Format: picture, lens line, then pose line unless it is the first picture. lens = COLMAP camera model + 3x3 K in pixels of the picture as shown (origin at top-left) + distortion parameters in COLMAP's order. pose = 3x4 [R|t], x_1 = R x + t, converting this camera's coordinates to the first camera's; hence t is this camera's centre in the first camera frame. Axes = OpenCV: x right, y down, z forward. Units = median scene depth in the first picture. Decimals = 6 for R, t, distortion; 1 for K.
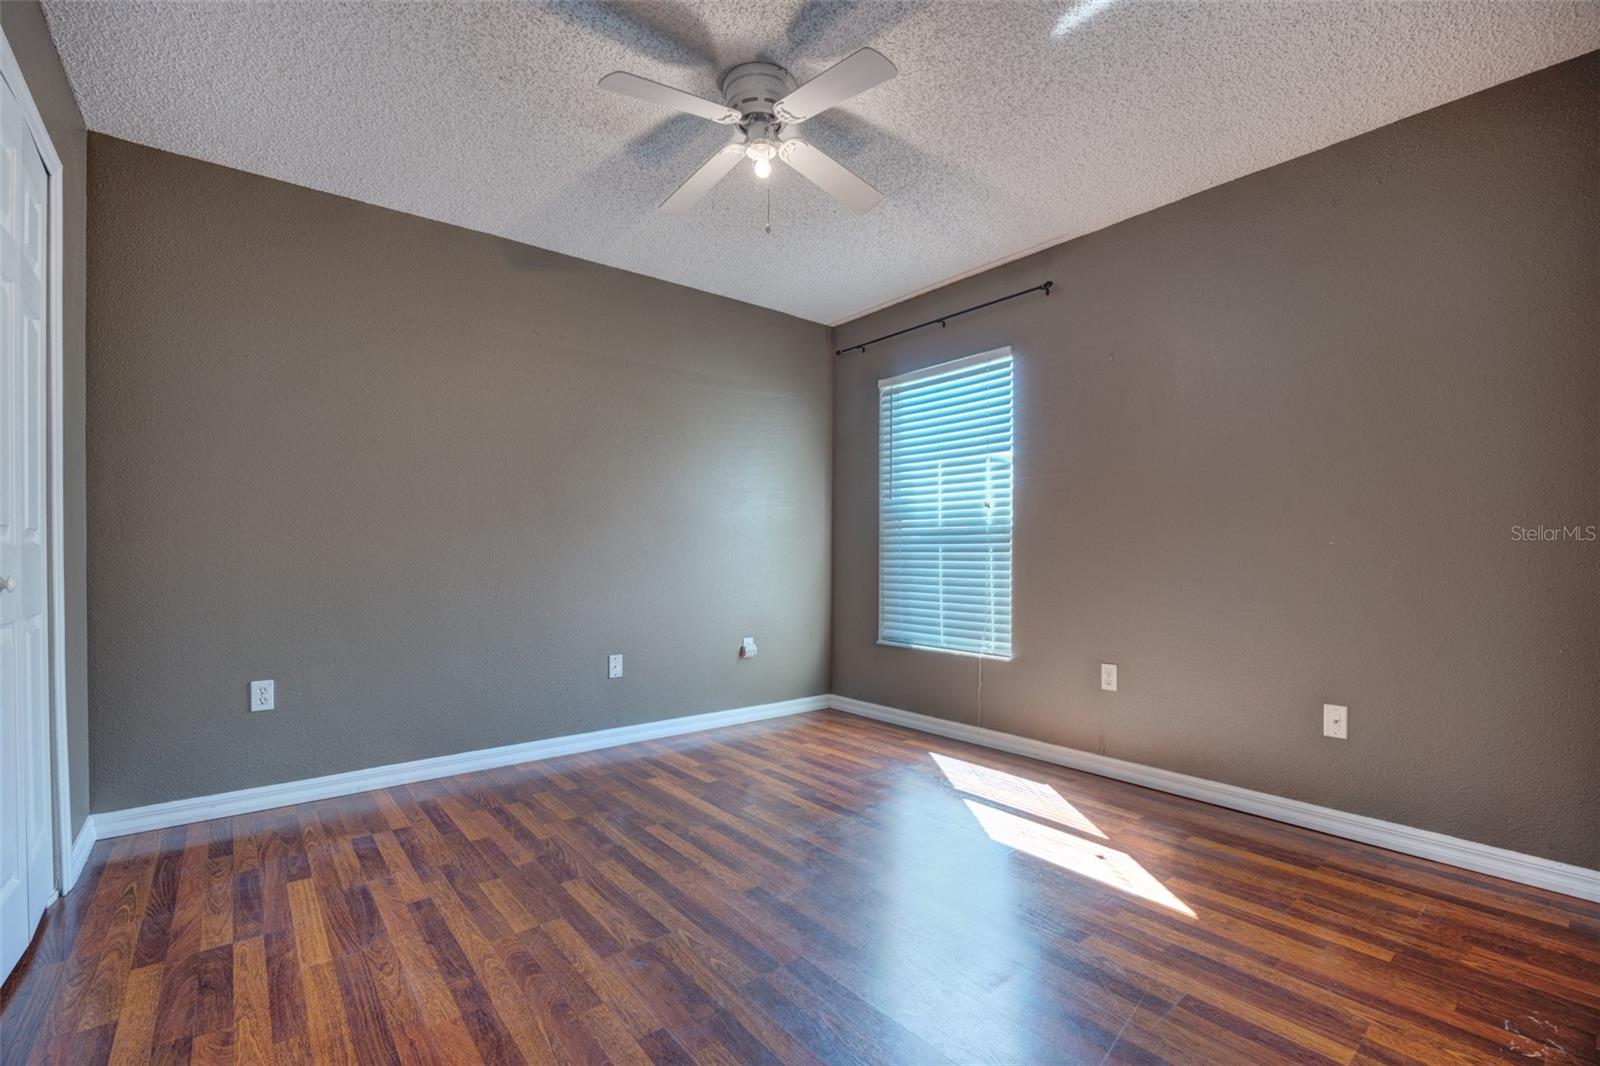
lens RADIAL K [[700.3, 0, 794.2], [0, 700.3, 558.1], [0, 0, 1]] dist [-0.016466, -0.000007]
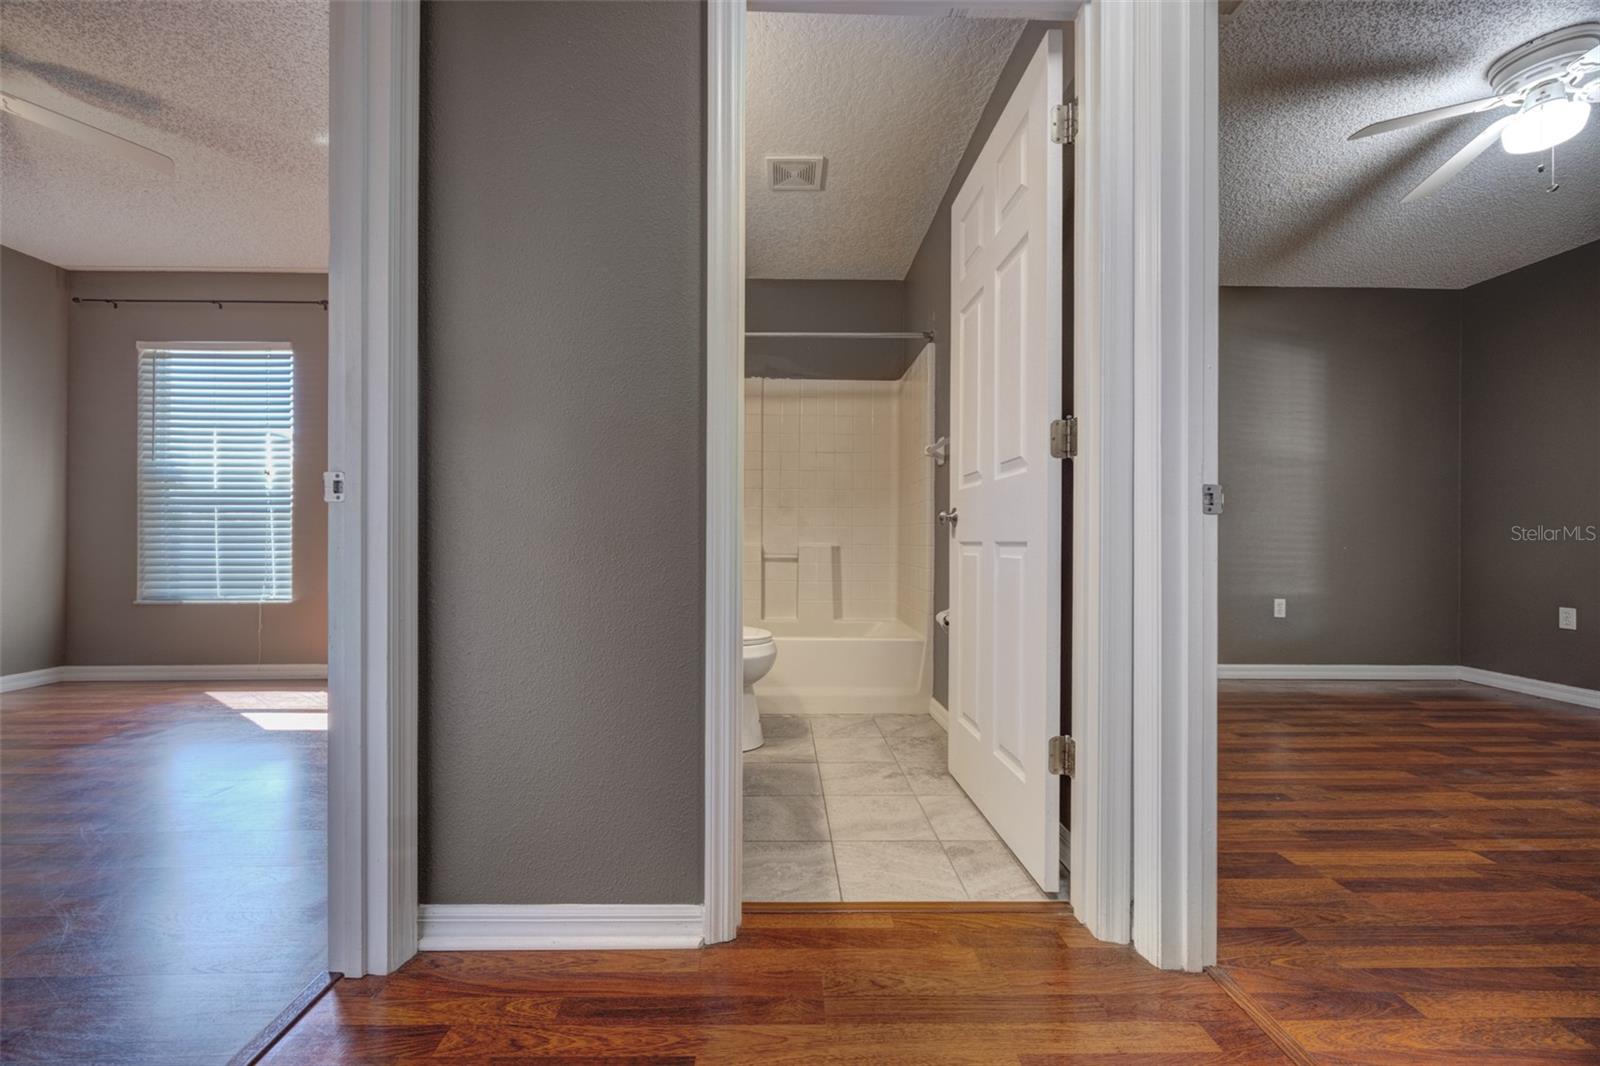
lens RADIAL K [[608.4, 0, 793.7], [0, 608.4, 535.3], [0, 0, 1]] dist [-0.002793, 0.000017]
pose [[0.611456, 0.000615, 0.791278, 0.010659], [0.003414, 0.999988, -0.003415, 0.036842], [-0.791271, 0.004789, 0.611447, -0.328399]]
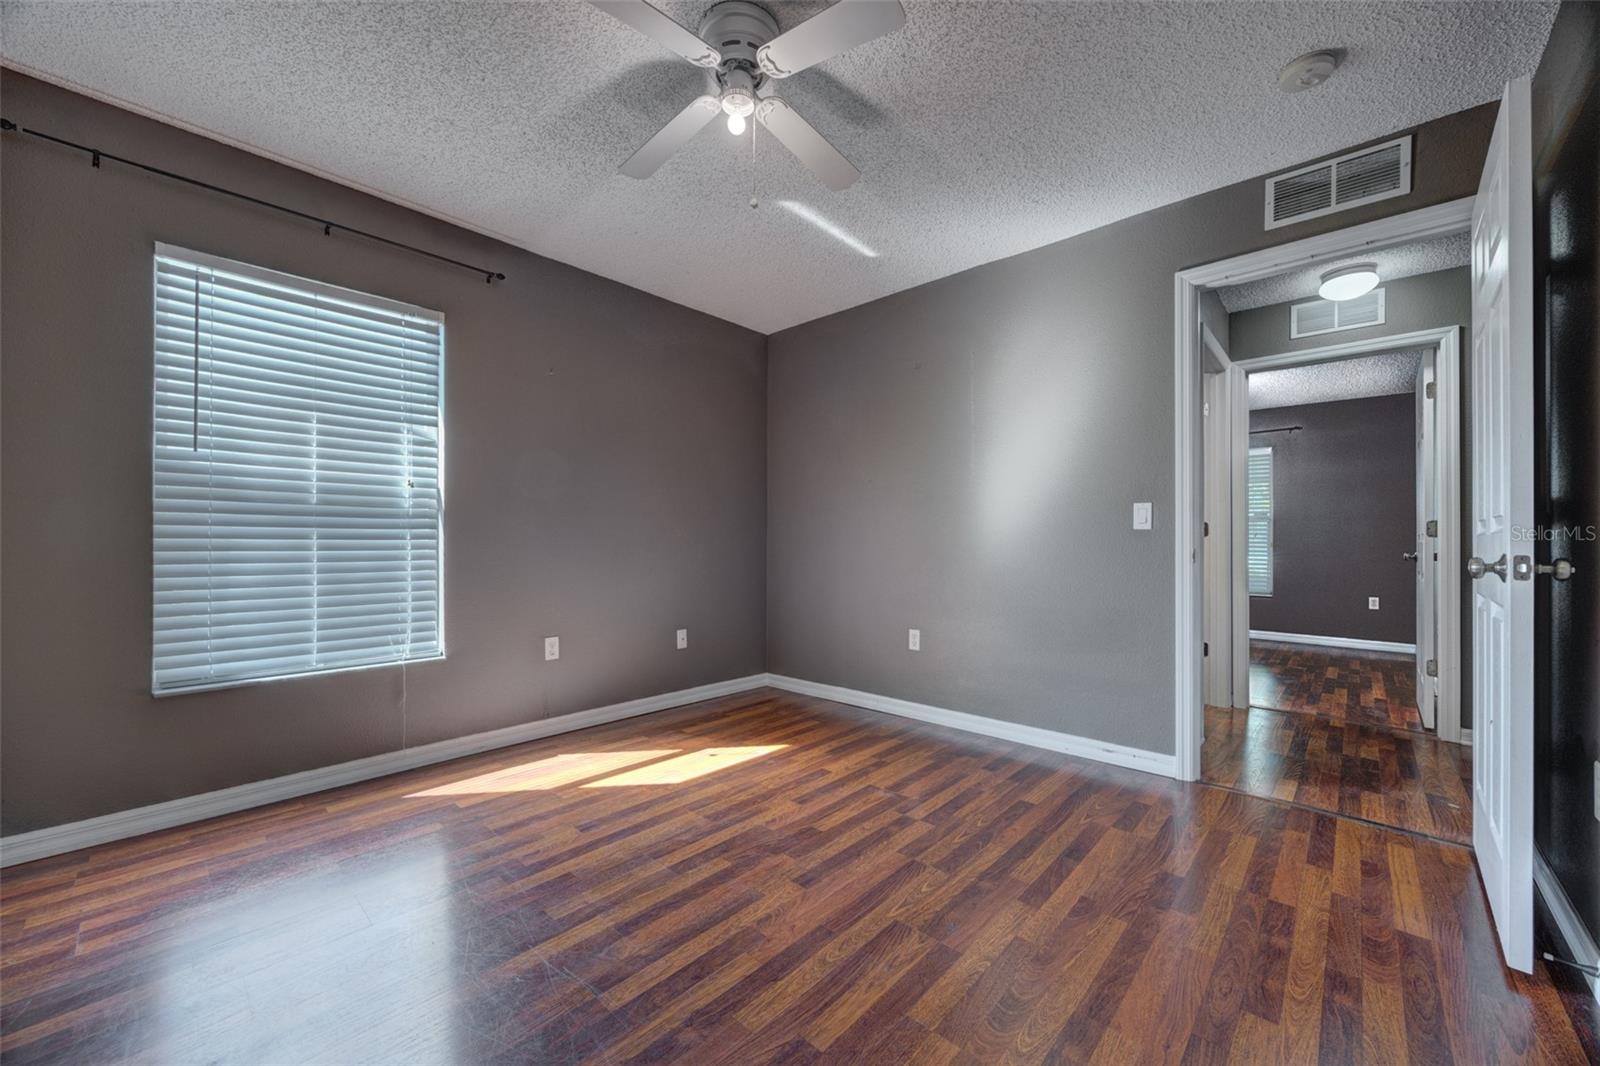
lens RADIAL K [[608.4, 0, 793.7], [0, 608.4, 535.3], [0, 0, 1]] dist [-0.002793, 0.000017]
pose [[-0.142709, 0.009364, 0.989720, -0.533651], [0.002246, 0.999956, -0.009137, -0.006067], [-0.989762, 0.000919, -0.142723, 0.657976]]
